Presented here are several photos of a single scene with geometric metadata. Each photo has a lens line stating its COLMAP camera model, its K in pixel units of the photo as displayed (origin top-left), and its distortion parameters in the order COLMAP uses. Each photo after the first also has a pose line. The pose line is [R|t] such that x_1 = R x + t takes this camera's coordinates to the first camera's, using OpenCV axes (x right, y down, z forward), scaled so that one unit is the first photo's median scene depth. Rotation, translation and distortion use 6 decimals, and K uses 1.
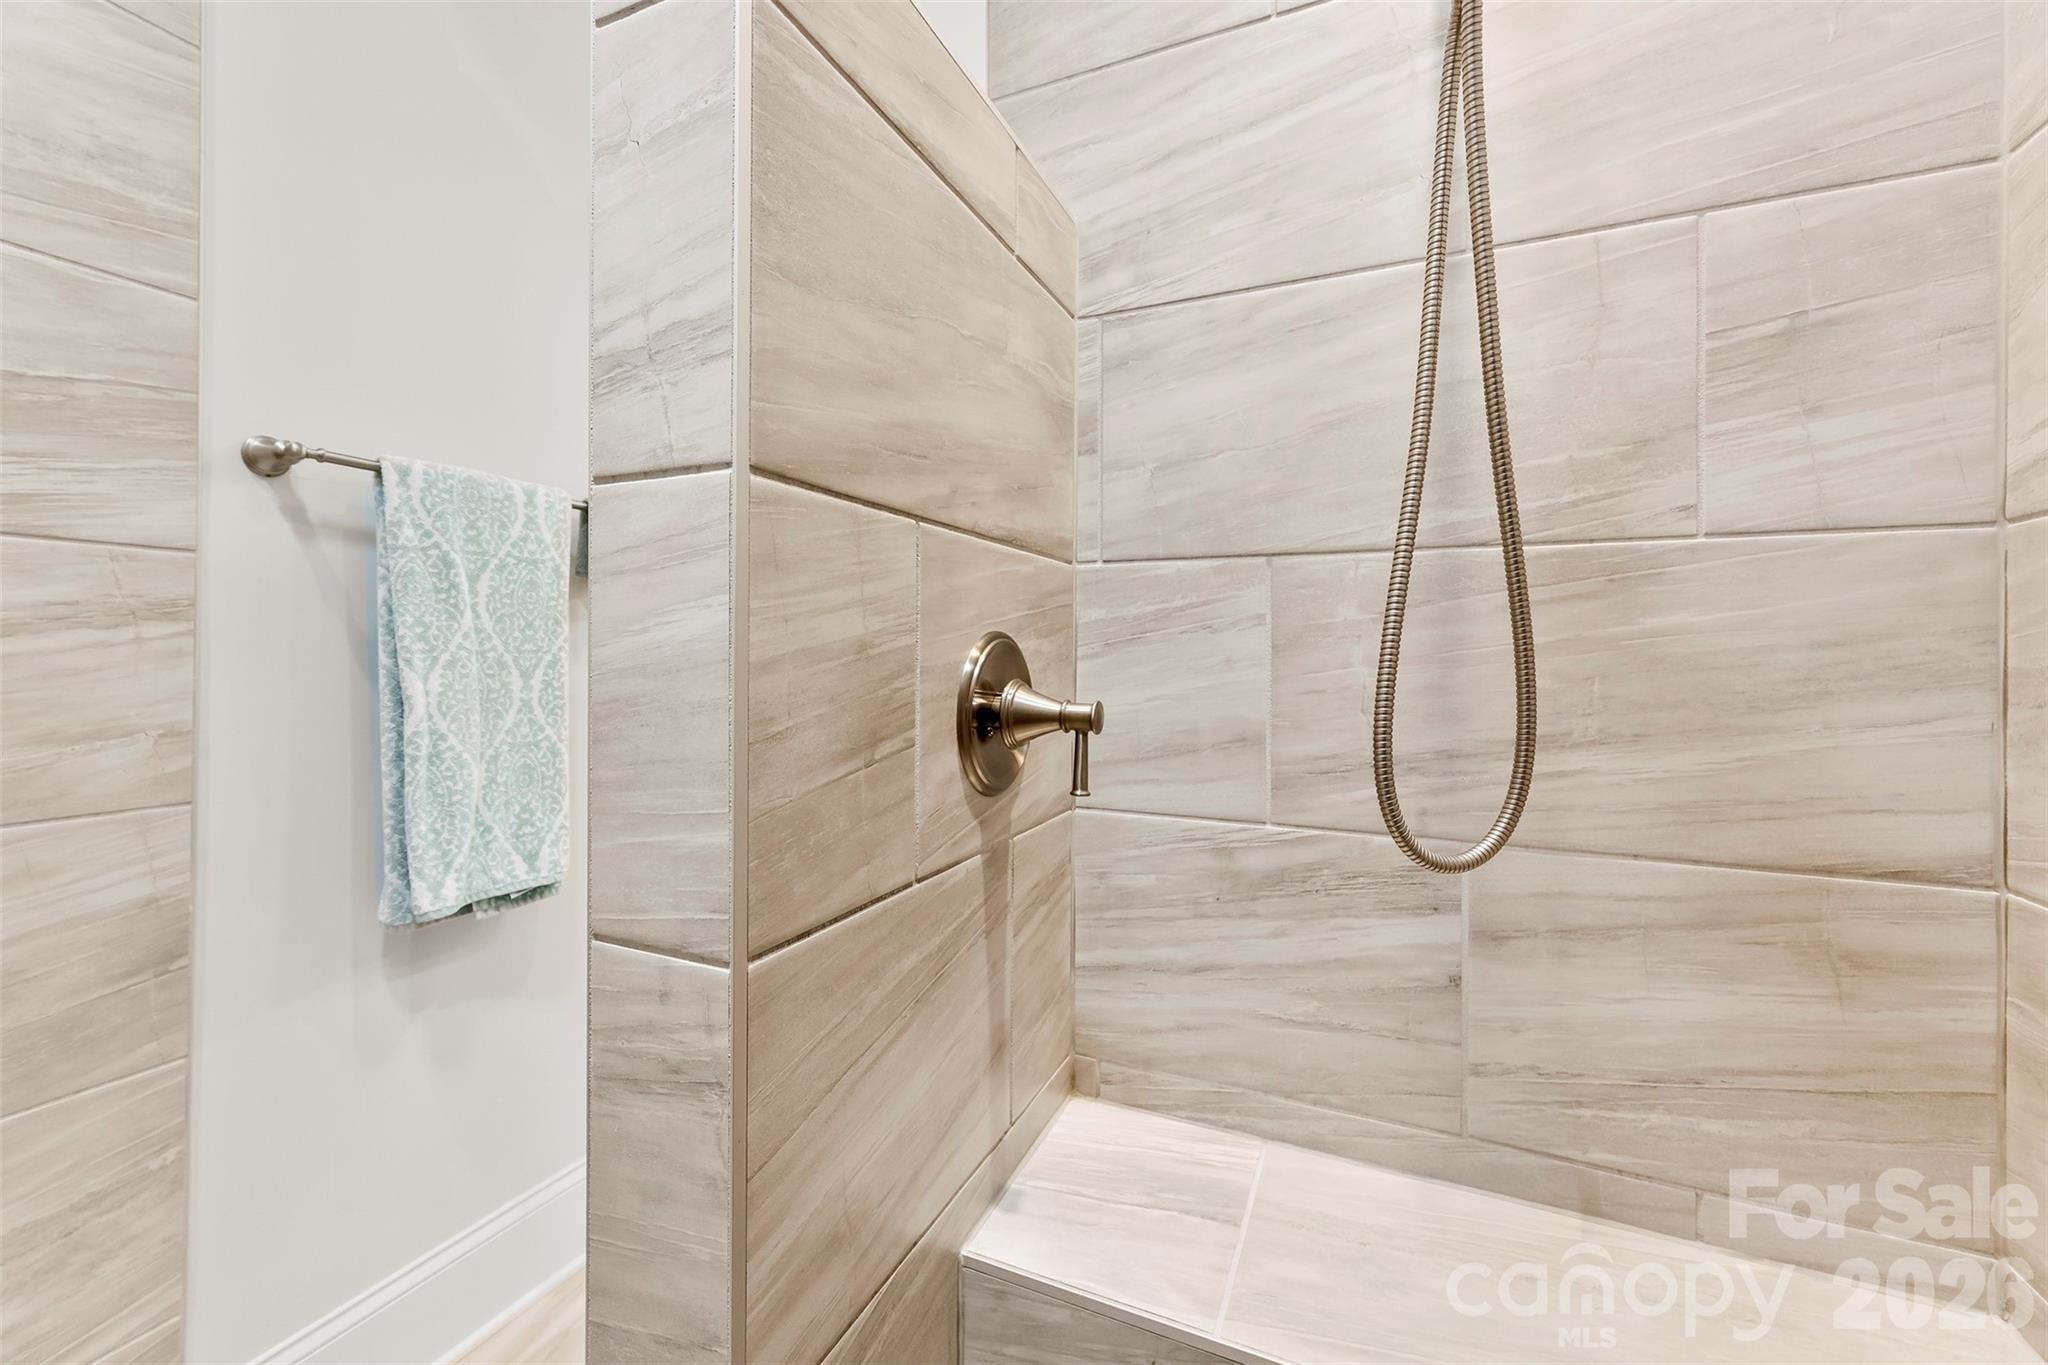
lens RADIAL K [[830.1, 0, 1020.9], [0, 830.1, 655.1], [0, 0, 1]] dist [-0.001803, 0.002205]
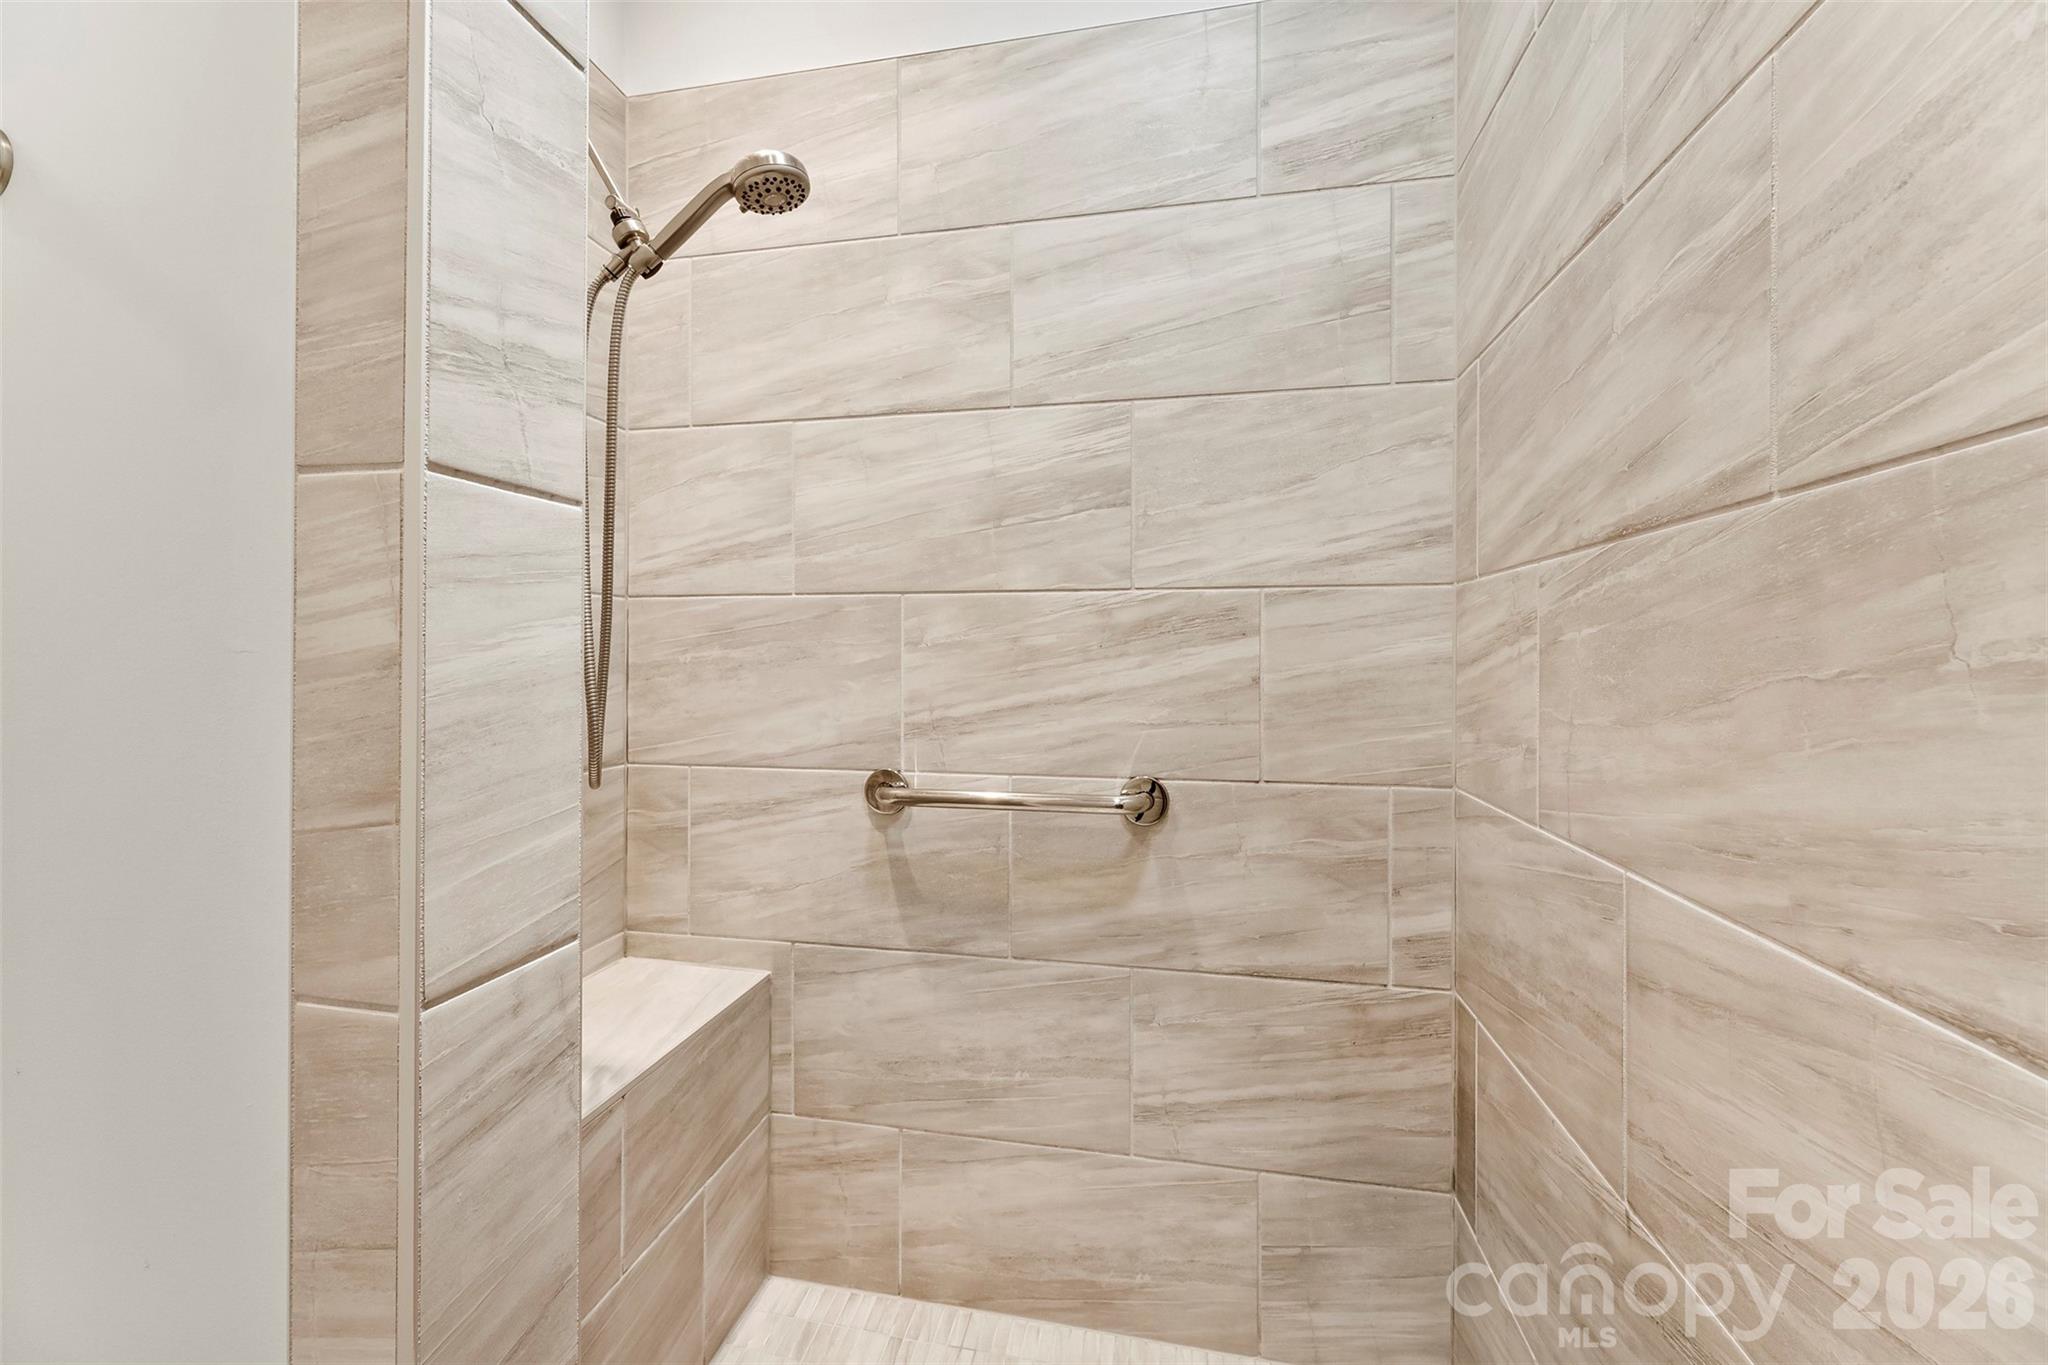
lens RADIAL K [[830.1, 0, 1021.9], [0, 830.1, 664.4], [0, 0, 1]] dist [-0.001803, 0.002205]
pose [[-0.232293, -0.016705, 0.972502, -1.541318], [-0.008352, 0.999850, 0.015180, -0.027393], [-0.972610, -0.004596, -0.232398, 0.637470]]
